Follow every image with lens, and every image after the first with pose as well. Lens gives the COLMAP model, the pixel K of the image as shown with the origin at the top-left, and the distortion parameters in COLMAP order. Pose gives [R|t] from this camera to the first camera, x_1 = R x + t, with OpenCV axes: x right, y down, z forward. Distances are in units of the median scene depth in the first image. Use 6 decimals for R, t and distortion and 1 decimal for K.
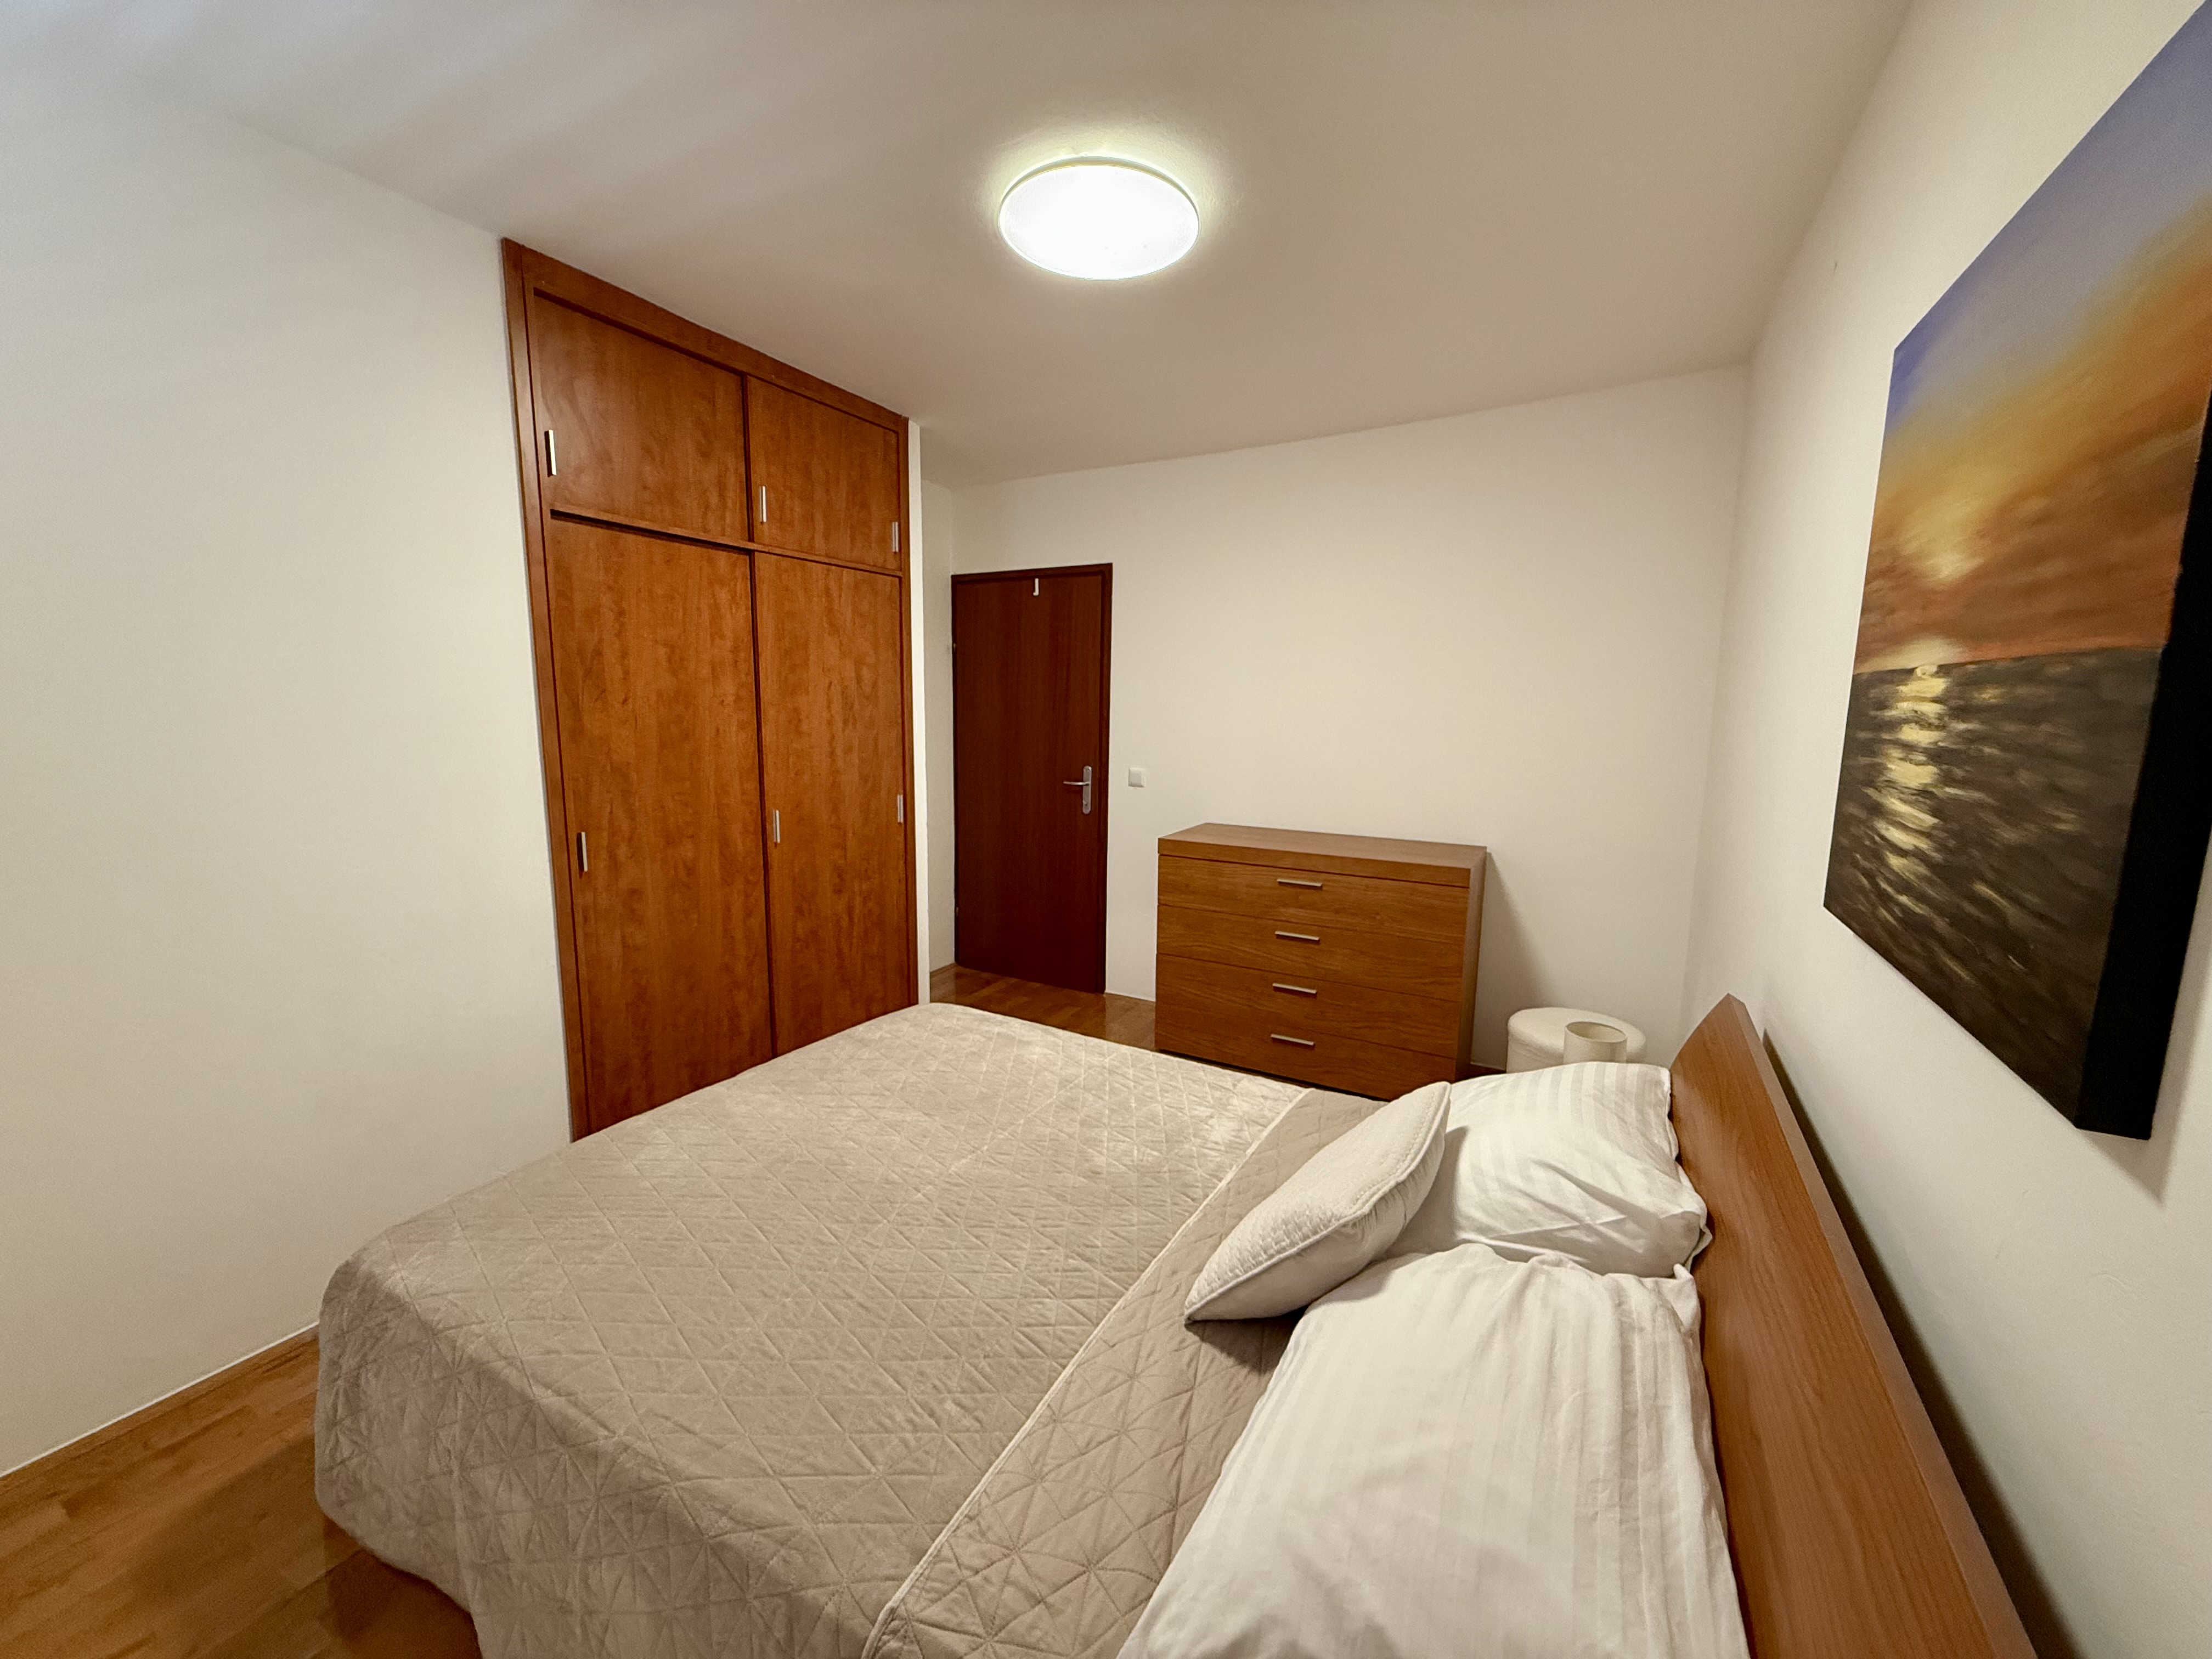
lens RADIAL K [[879.7, 0, 1100.7], [0, 879.7, 829.2], [0, 0, 1]] dist [-0.000533, 0.001063]
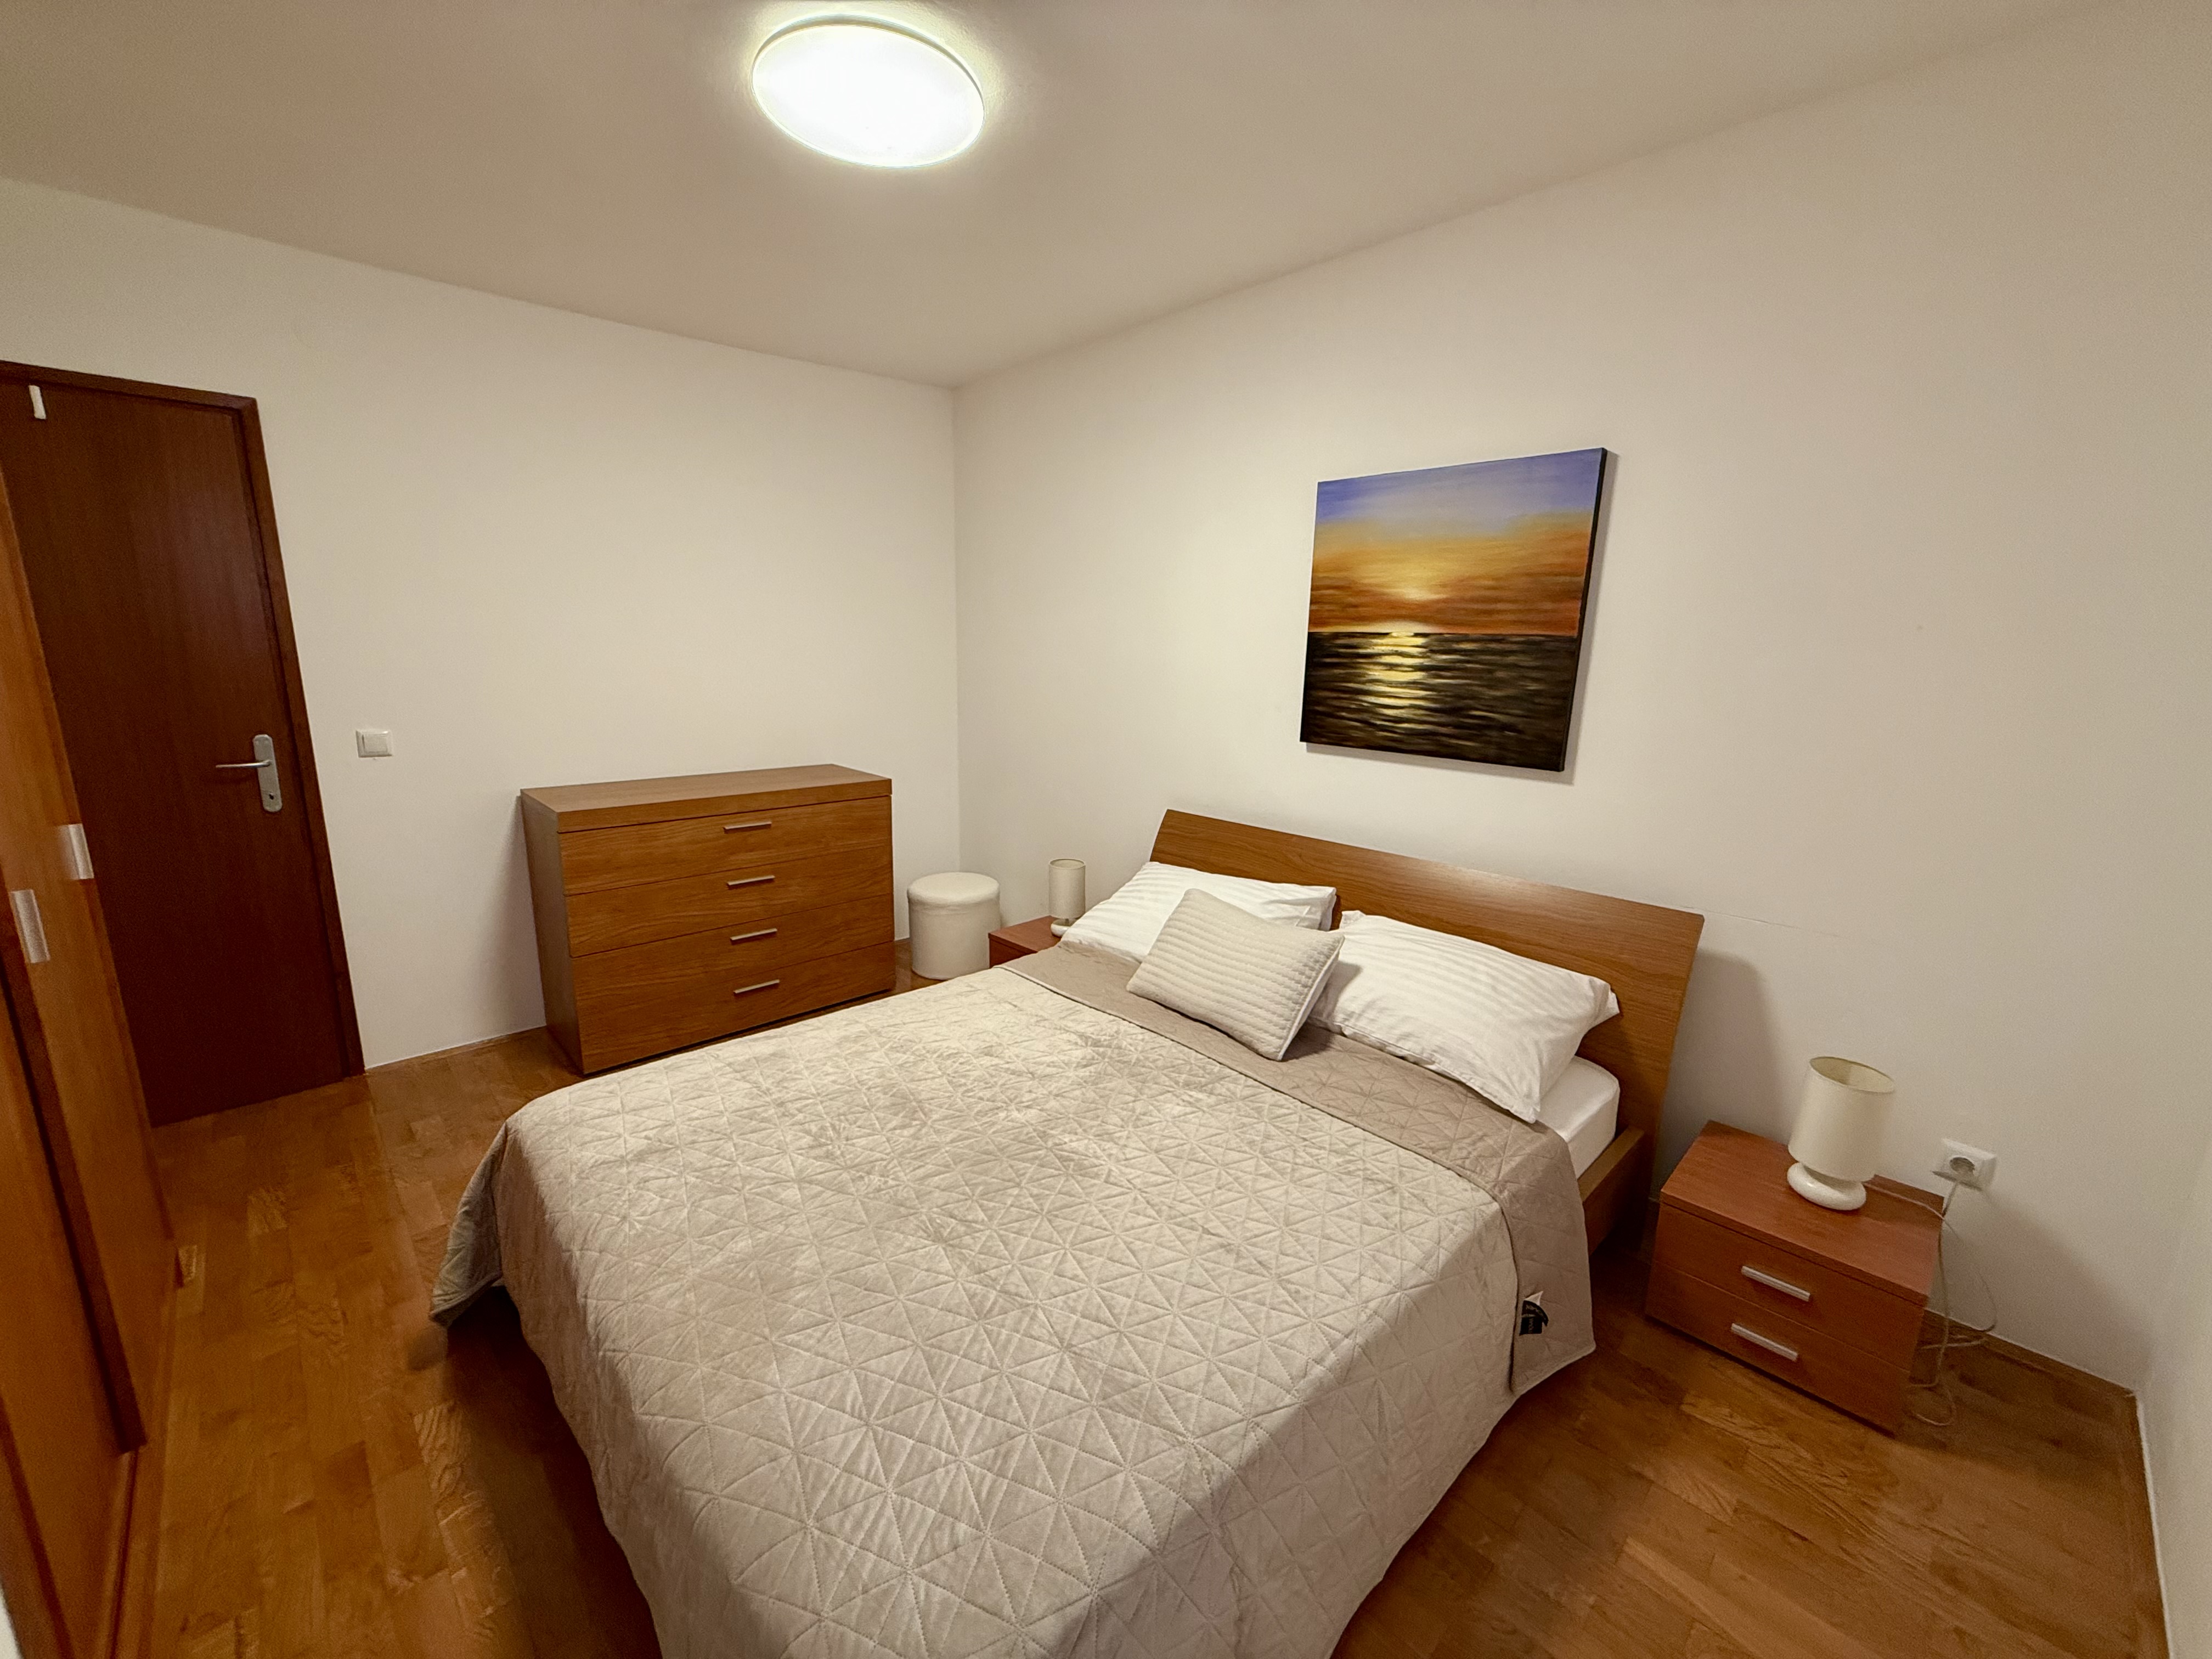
lens RADIAL K [[879.7, 0, 1103.4], [0, 879.7, 827.1], [0, 0, 1]] dist [-0.000533, 0.001063]
pose [[0.288813, -0.201222, 0.936000, -0.617966], [0.120938, 0.977499, 0.172827, -0.062009], [-0.949716, 0.063283, 0.306650, 0.371398]]
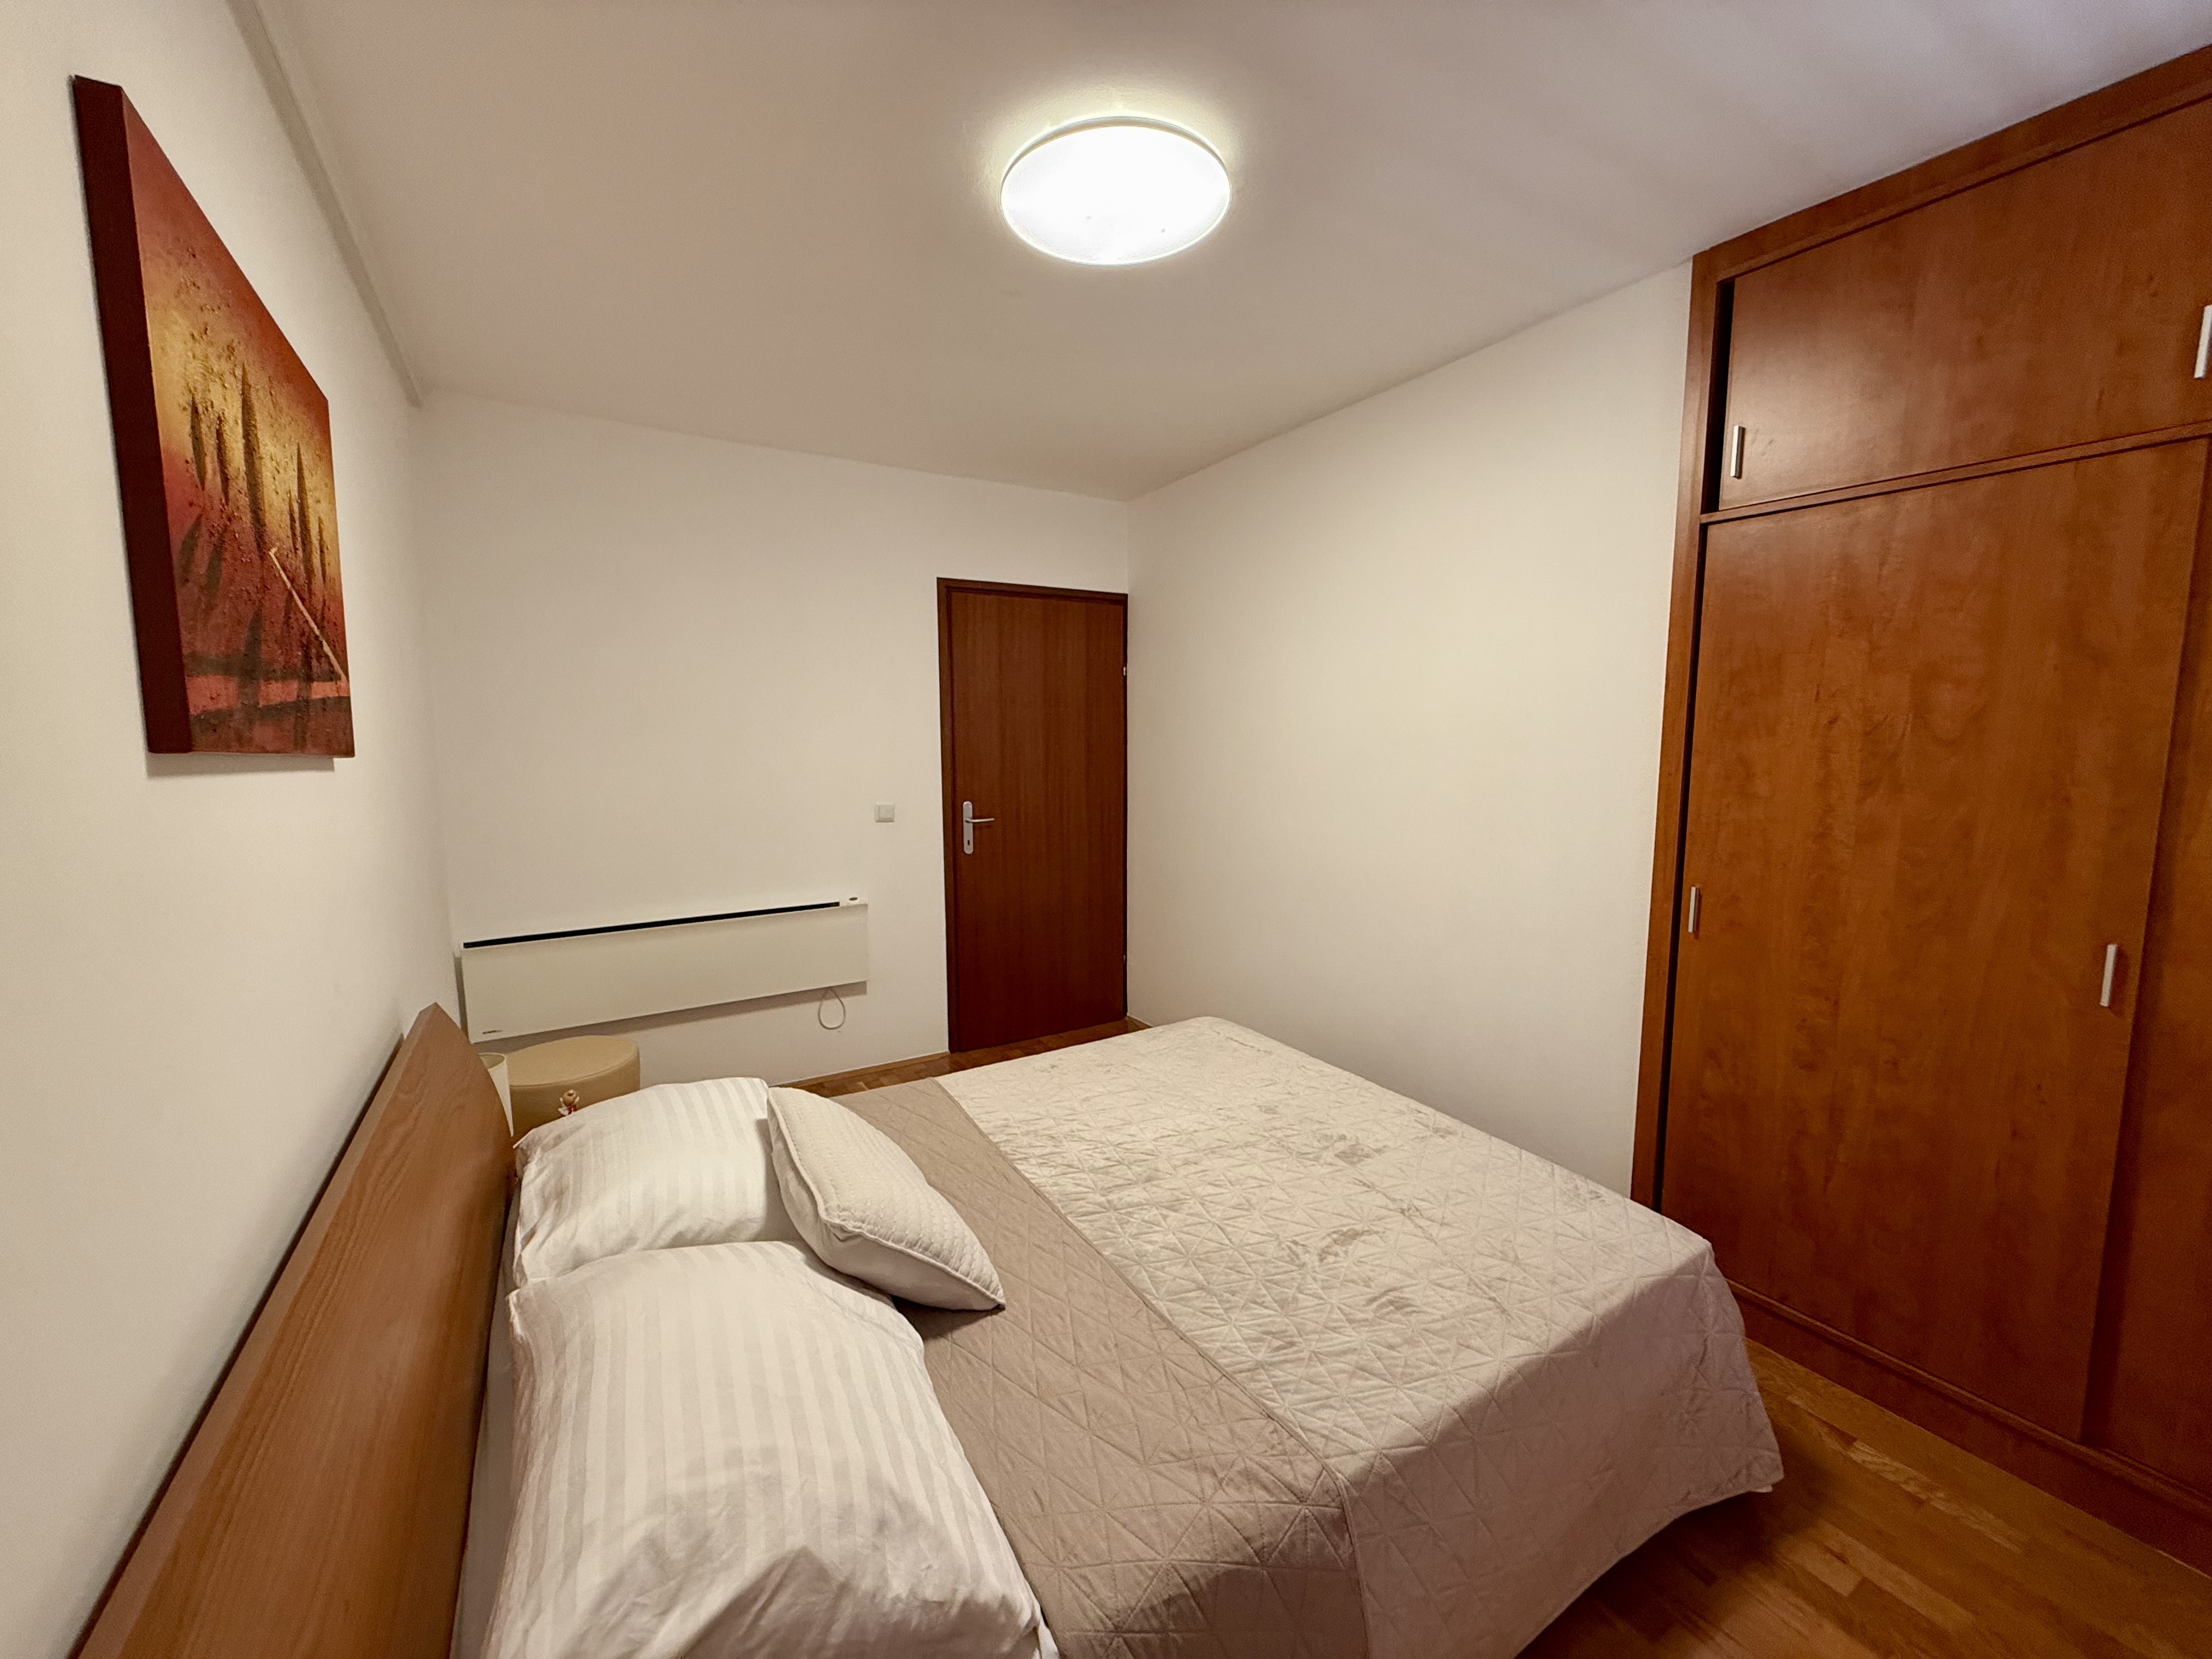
lens RADIAL K [[879.7, 0, 1109.3], [0, 879.7, 832.6], [0, 0, 1]] dist [-0.000533, 0.001063]
pose [[-0.488143, 0.082865, -0.868821, 0.485093], [-0.132487, 0.976910, 0.167611, -0.134706], [0.862649, 0.196926, -0.465893, 0.934132]]
